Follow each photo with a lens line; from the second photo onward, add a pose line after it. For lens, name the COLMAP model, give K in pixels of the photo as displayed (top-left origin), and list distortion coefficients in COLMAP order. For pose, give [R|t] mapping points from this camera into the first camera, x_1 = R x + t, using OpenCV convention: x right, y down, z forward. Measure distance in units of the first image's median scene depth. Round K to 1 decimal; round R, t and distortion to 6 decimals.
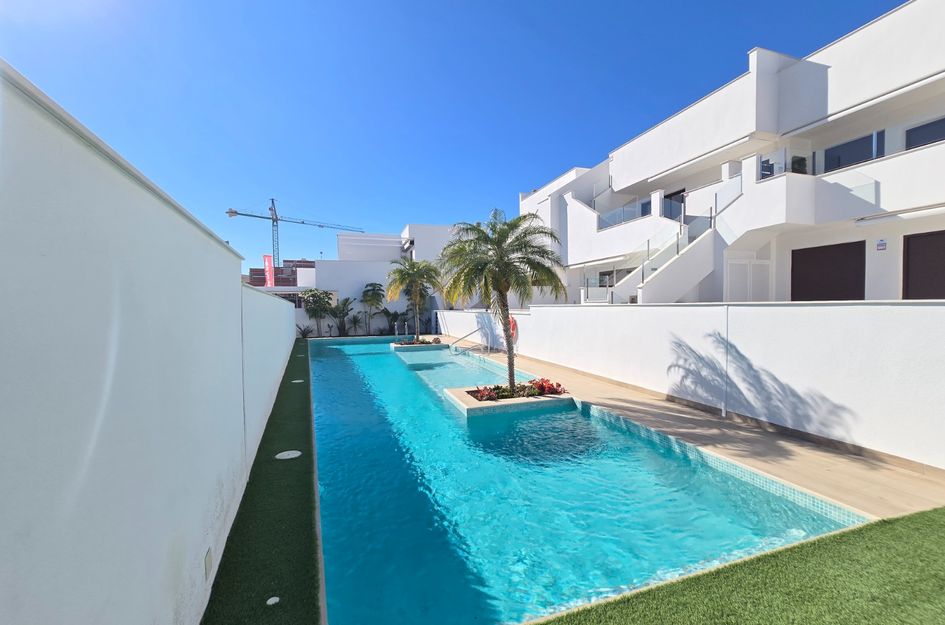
lens RADIAL K [[385.9, 0, 470.8], [0, 385.9, 317.0], [0, 0, 1]] dist [-0.001723, -0.000259]
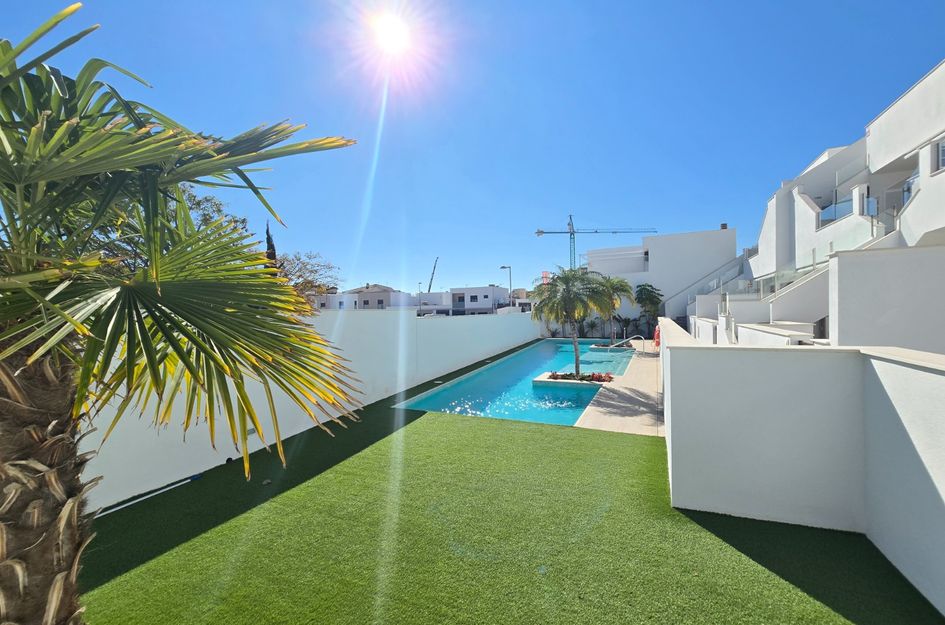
lens RADIAL K [[385.9, 0, 470.8], [0, 385.9, 317.0], [0, 0, 1]] dist [-0.001723, -0.000259]
pose [[0.725341, 0.008532, -0.688337, 0.250771], [-0.010253, 0.999946, 0.001590, -0.013719], [0.688314, 0.005904, 0.725389, -0.121880]]
